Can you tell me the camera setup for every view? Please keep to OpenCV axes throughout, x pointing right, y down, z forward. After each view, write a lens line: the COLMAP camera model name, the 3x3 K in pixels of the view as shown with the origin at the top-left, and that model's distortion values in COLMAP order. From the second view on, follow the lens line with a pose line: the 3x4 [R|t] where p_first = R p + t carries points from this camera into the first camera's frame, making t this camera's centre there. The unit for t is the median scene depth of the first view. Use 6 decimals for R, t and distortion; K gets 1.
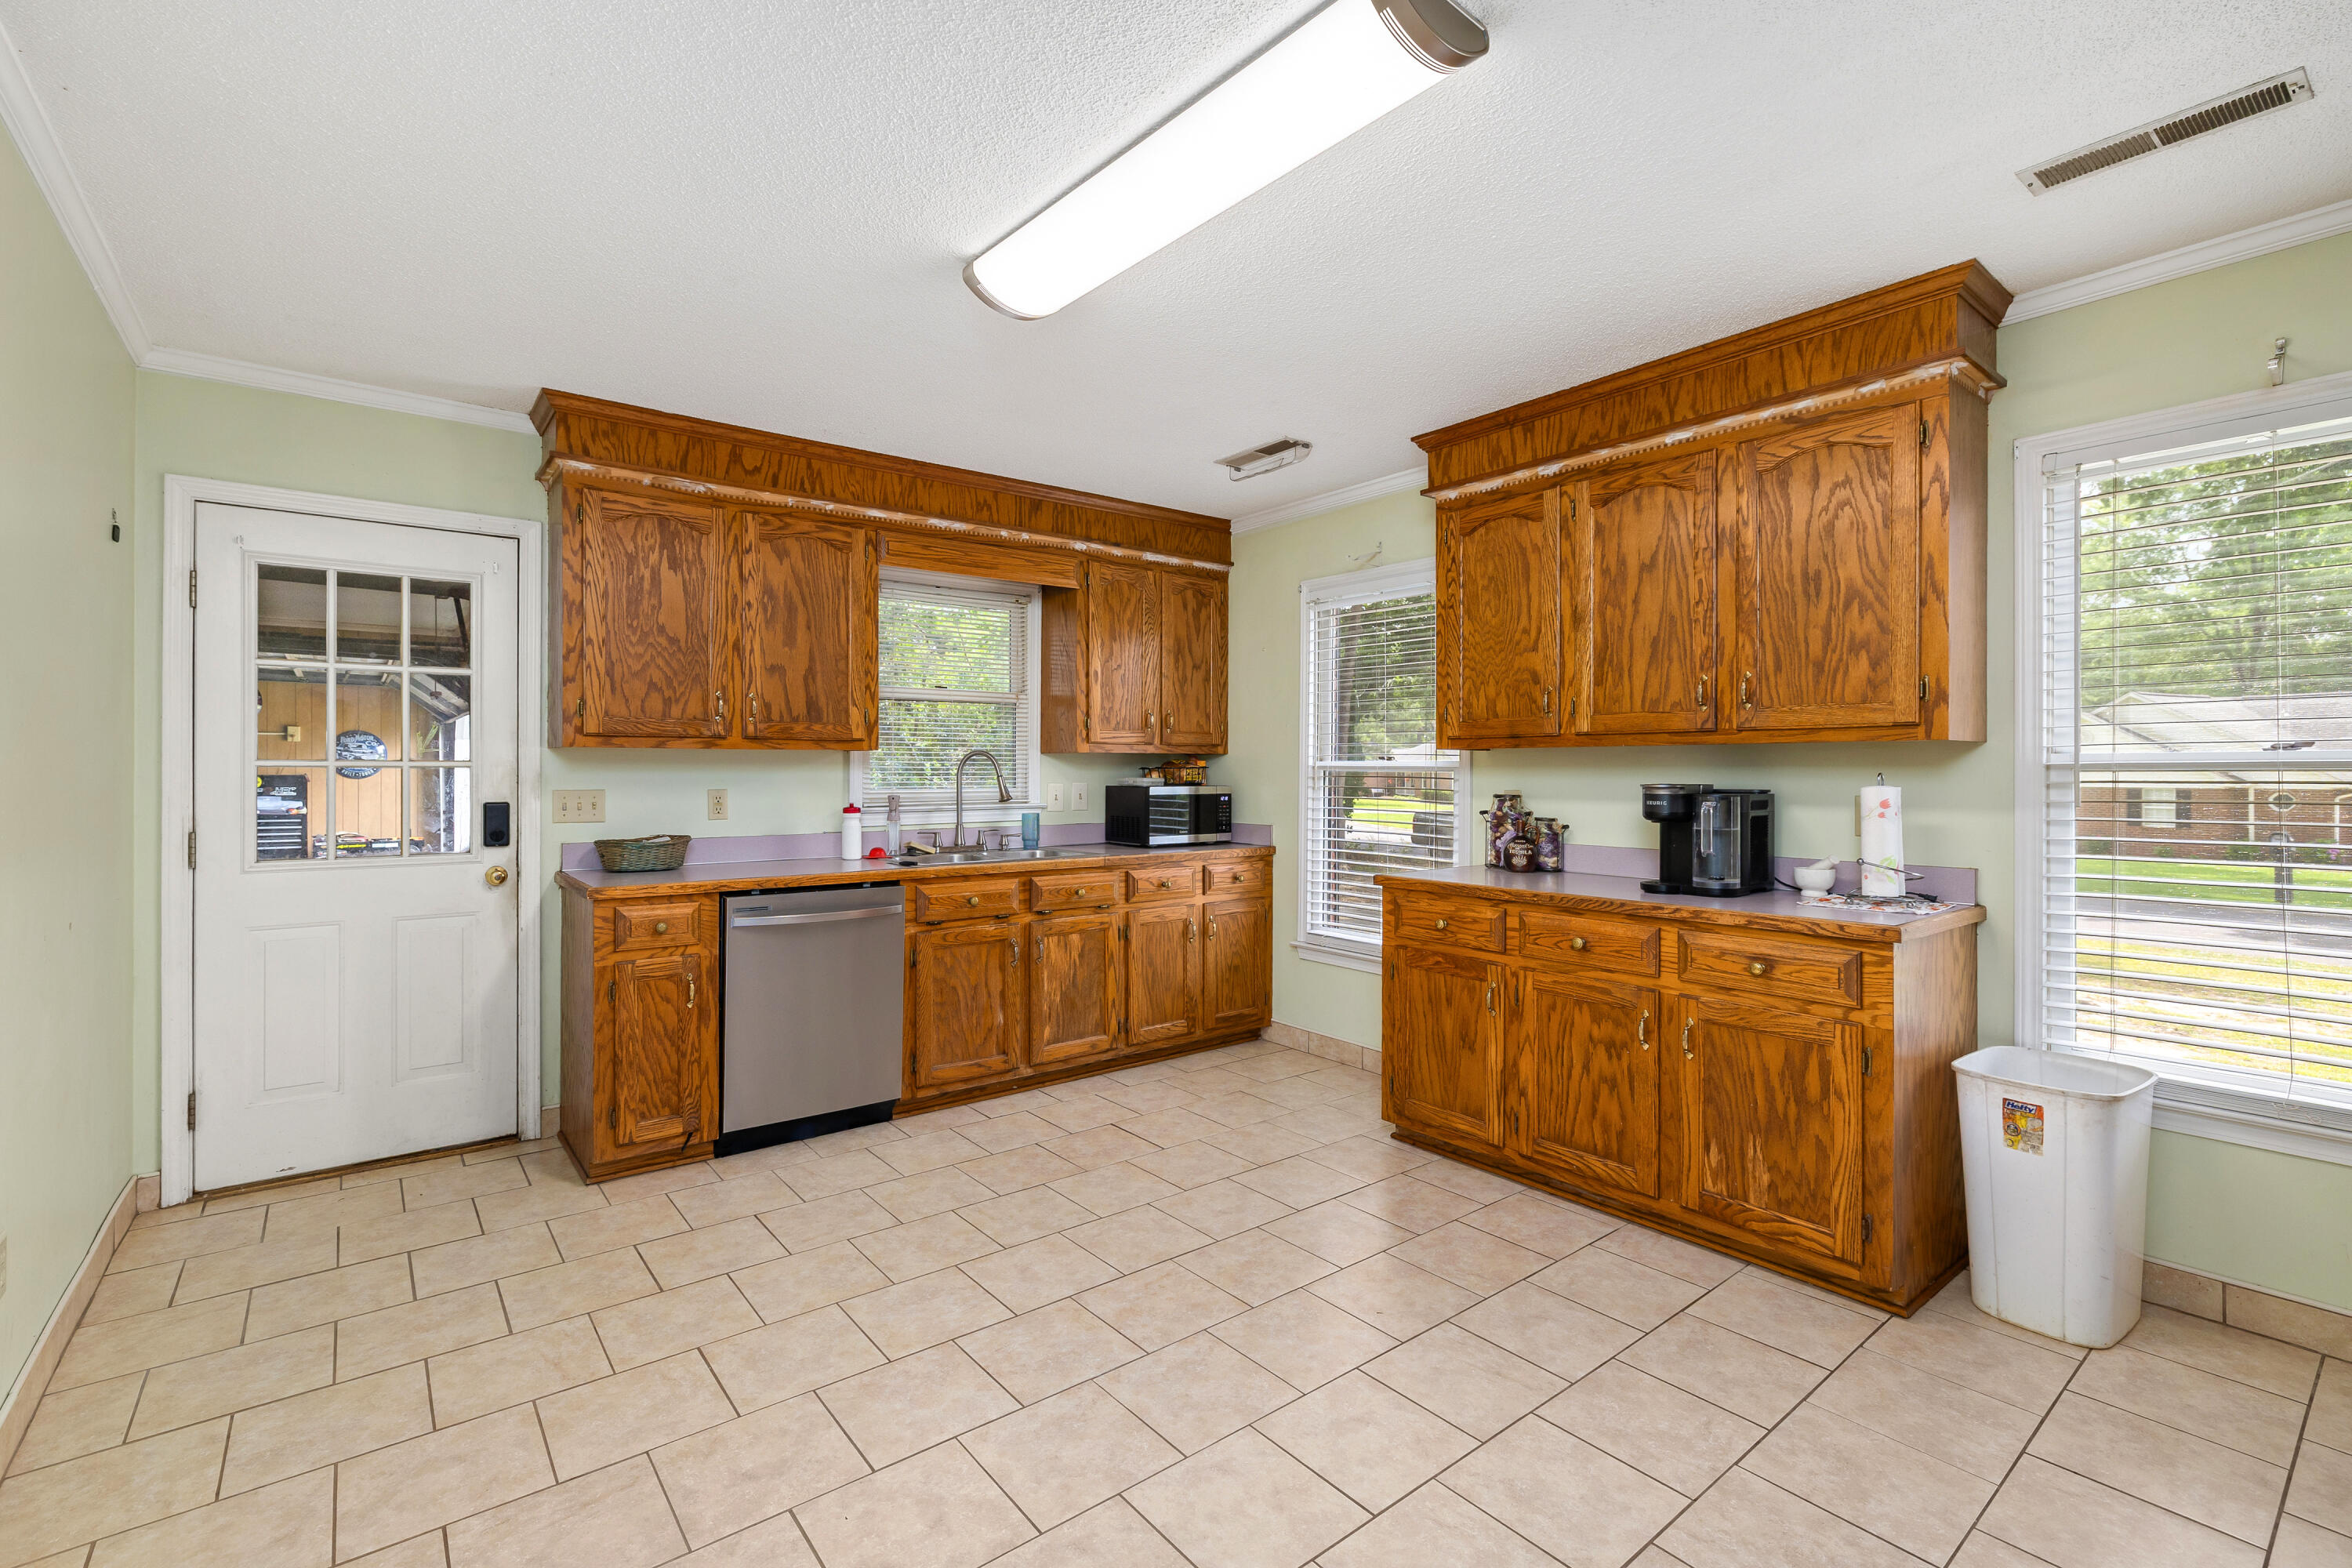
lens RADIAL K [[1027.1, 0, 1168.1], [0, 1027.1, 773.8], [0, 0, 1]] dist [0.000306, -0.001109]
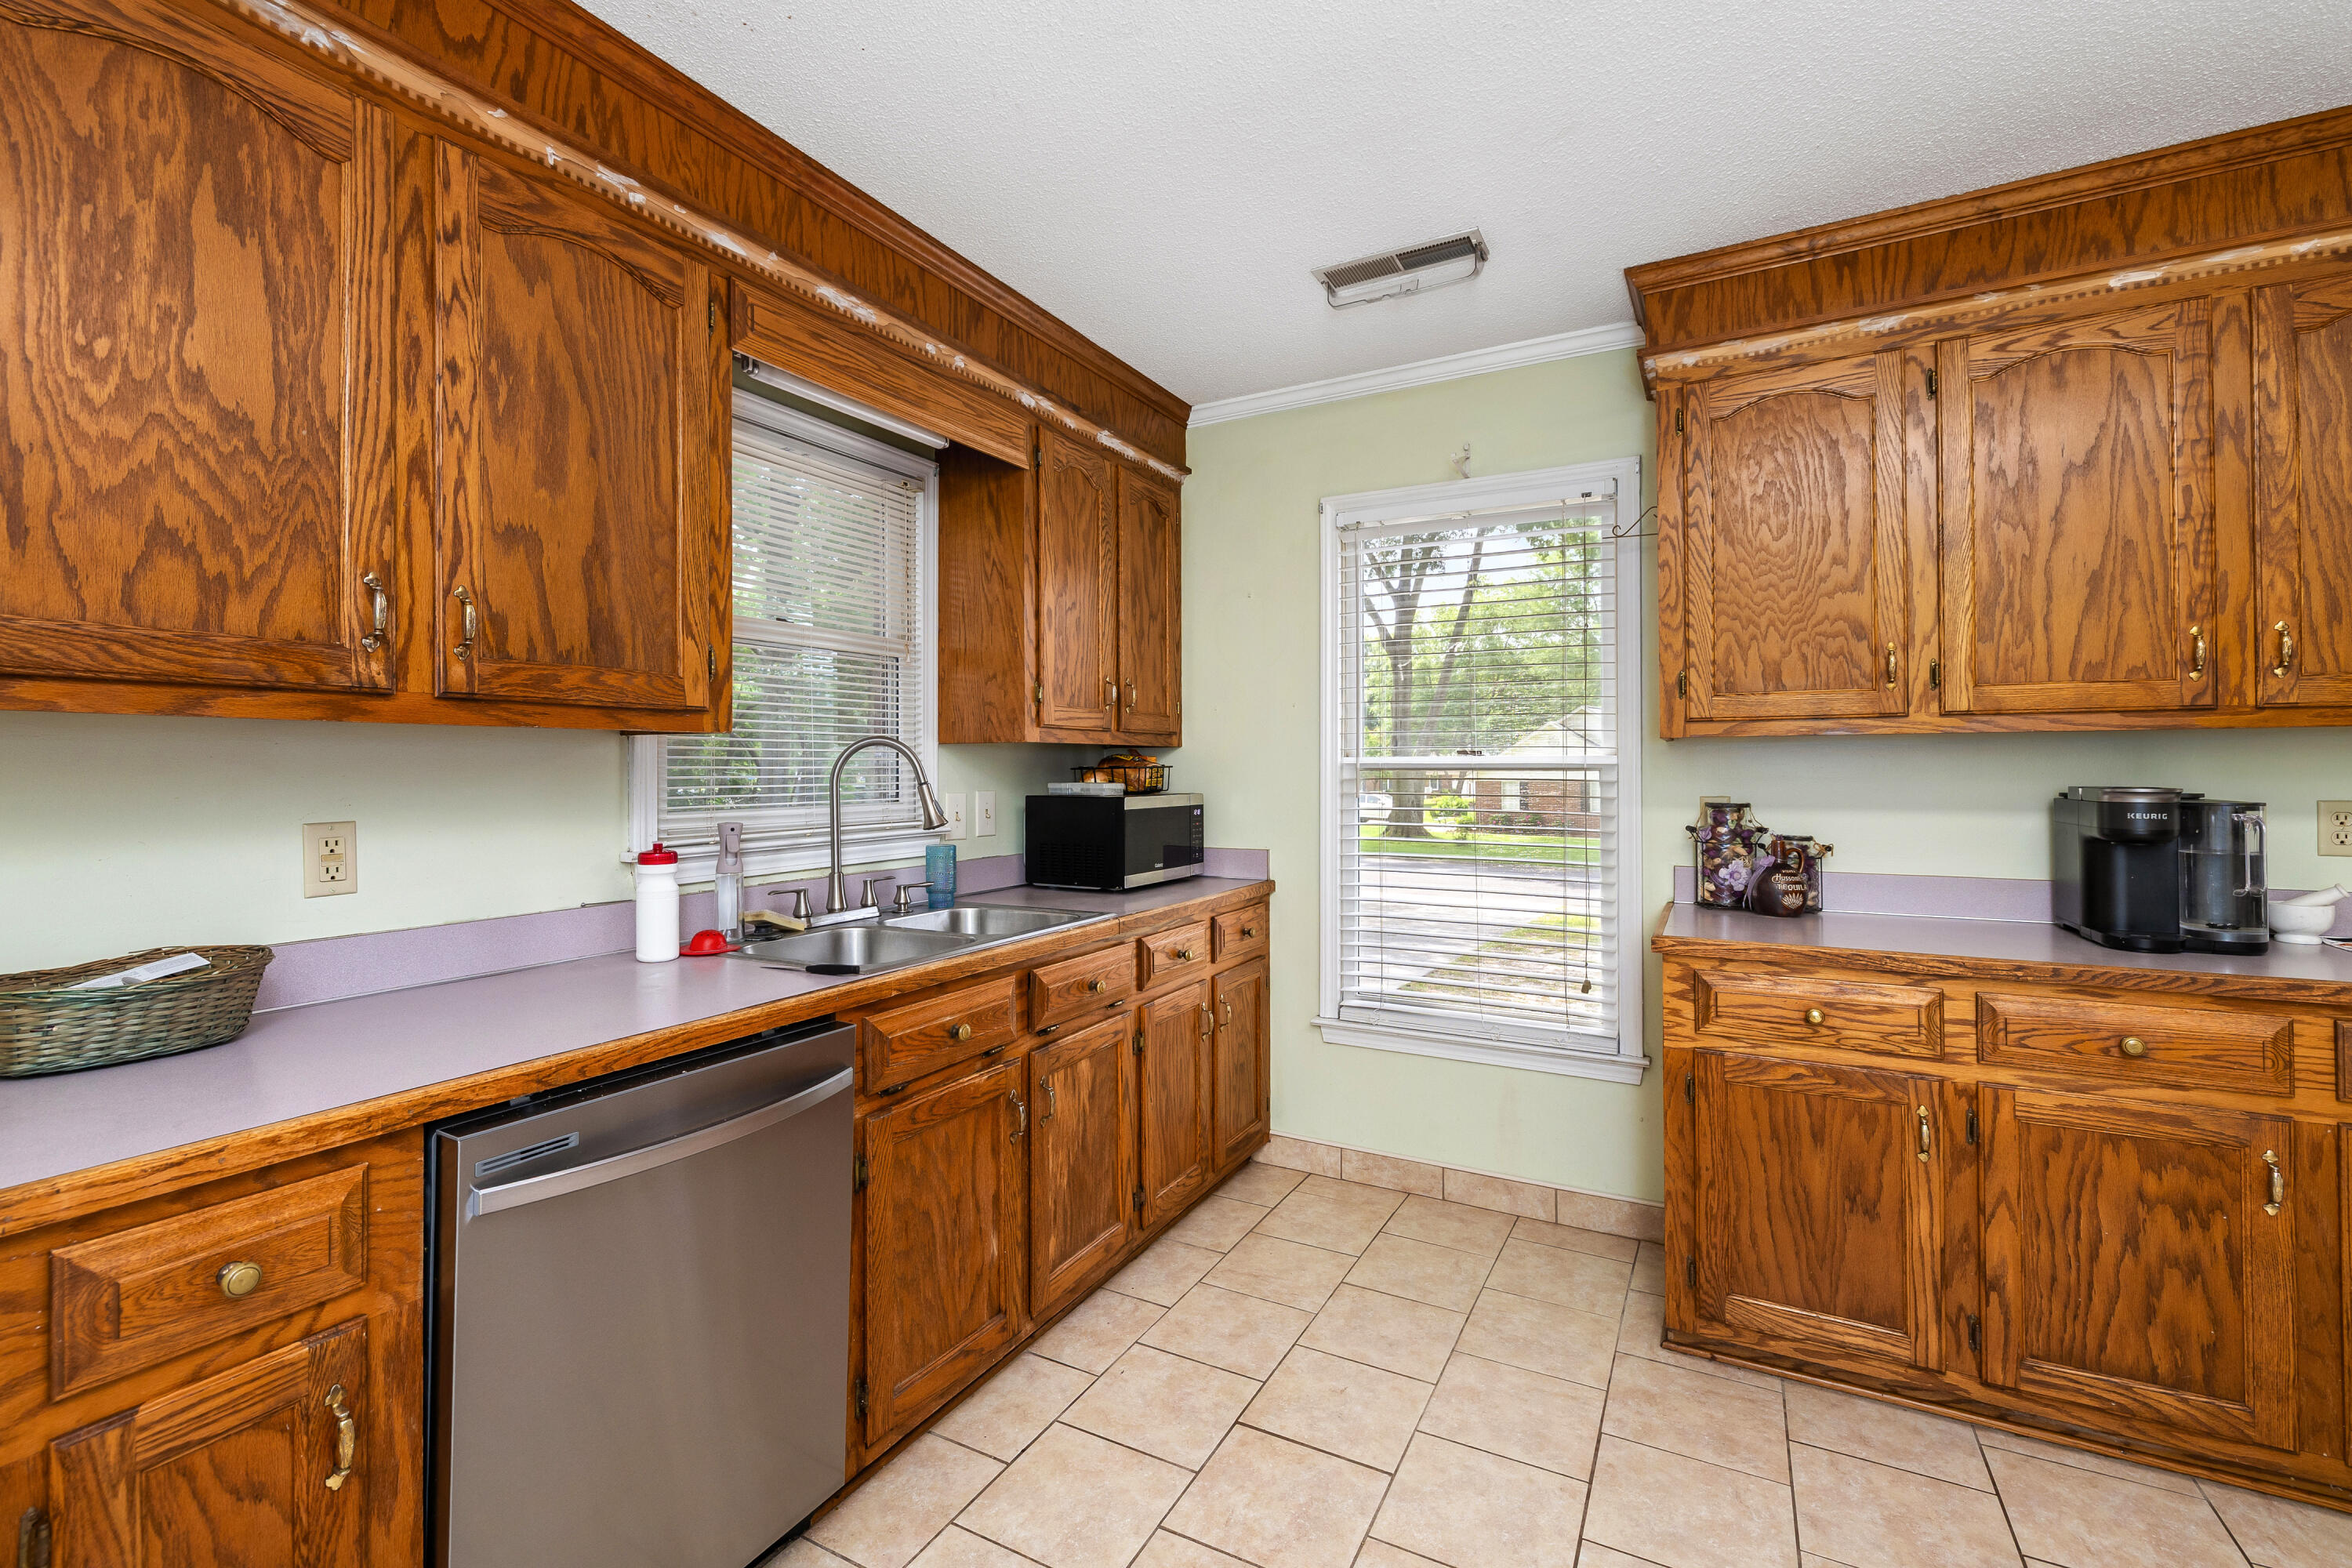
lens RADIAL K [[1027.1, 0, 1161.2], [0, 1027.1, 763.8], [0, 0, 1]] dist [0.000306, -0.001109]
pose [[0.925114, -0.002786, 0.379679, -0.313681], [0.006161, 0.999952, -0.007675, -0.003661], [-0.379639, 0.009439, 0.925086, 0.536593]]
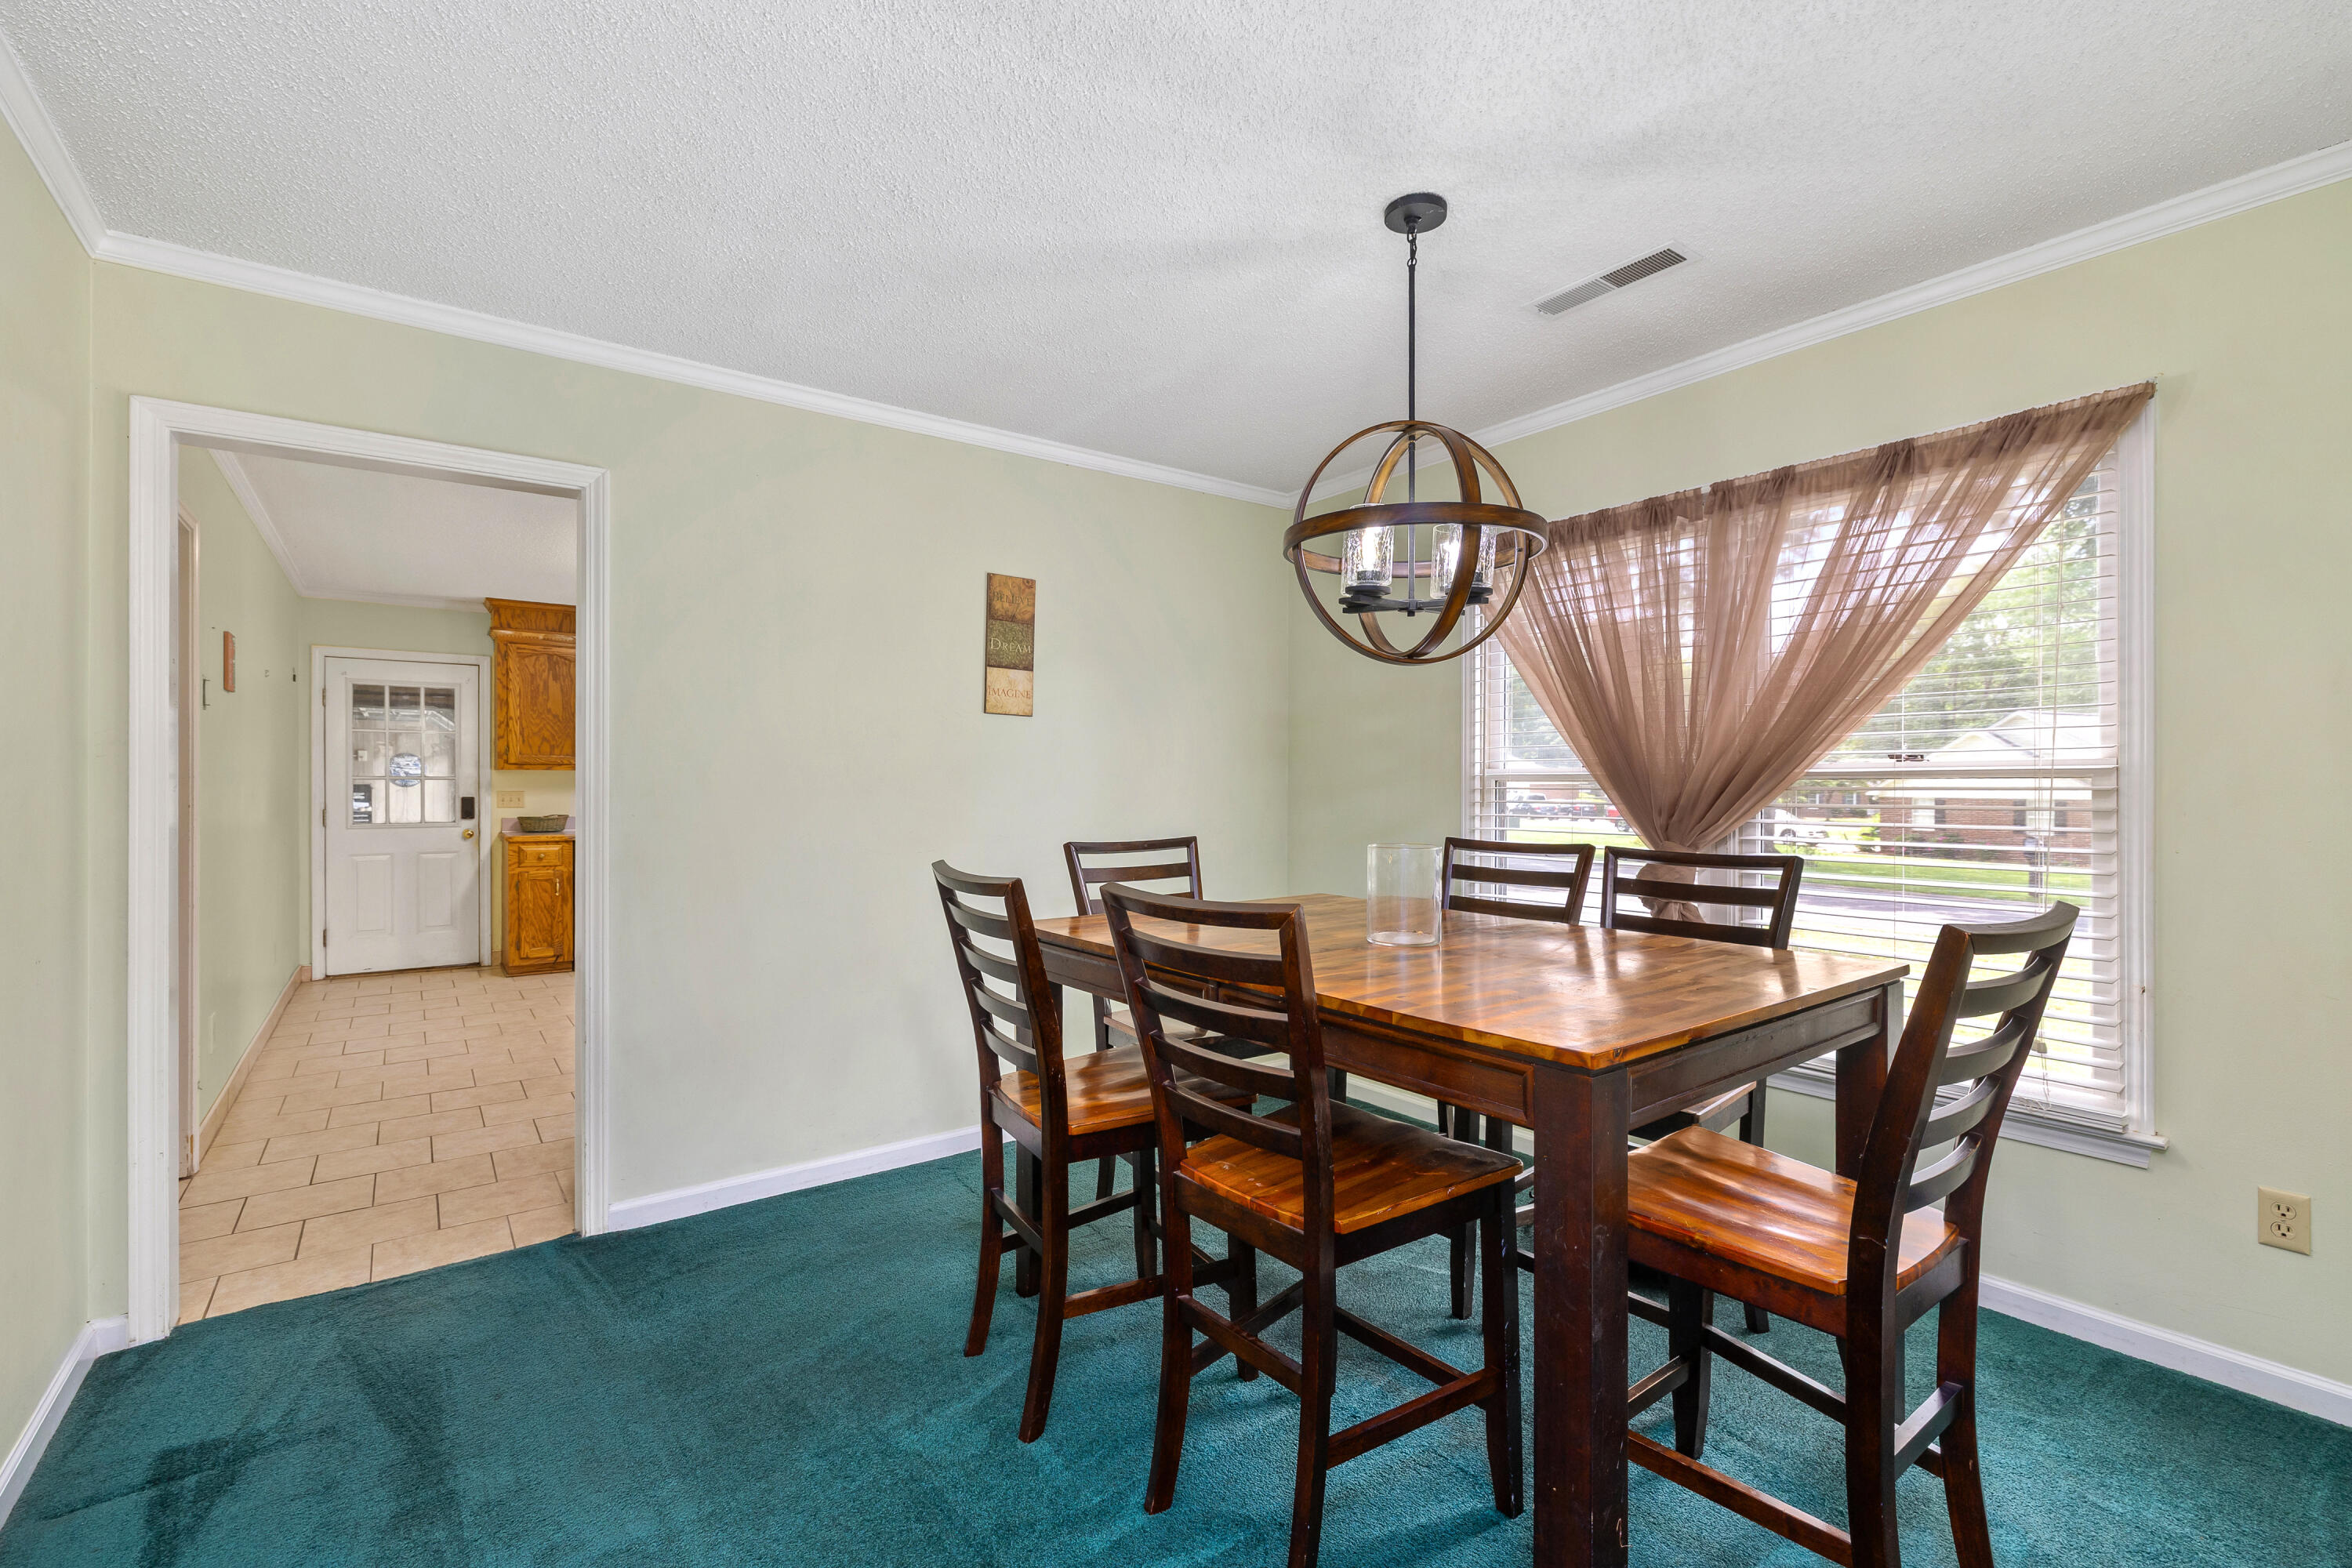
lens RADIAL K [[1027.1, 0, 1190.4], [0, 1027.1, 782.8], [0, 0, 1]] dist [0.000306, -0.001109]
pose [[0.999771, -0.001897, -0.021312, 0.786953], [0.001940, 0.999996, 0.002003, -0.001538], [0.021308, -0.002044, 0.999771, -0.960891]]
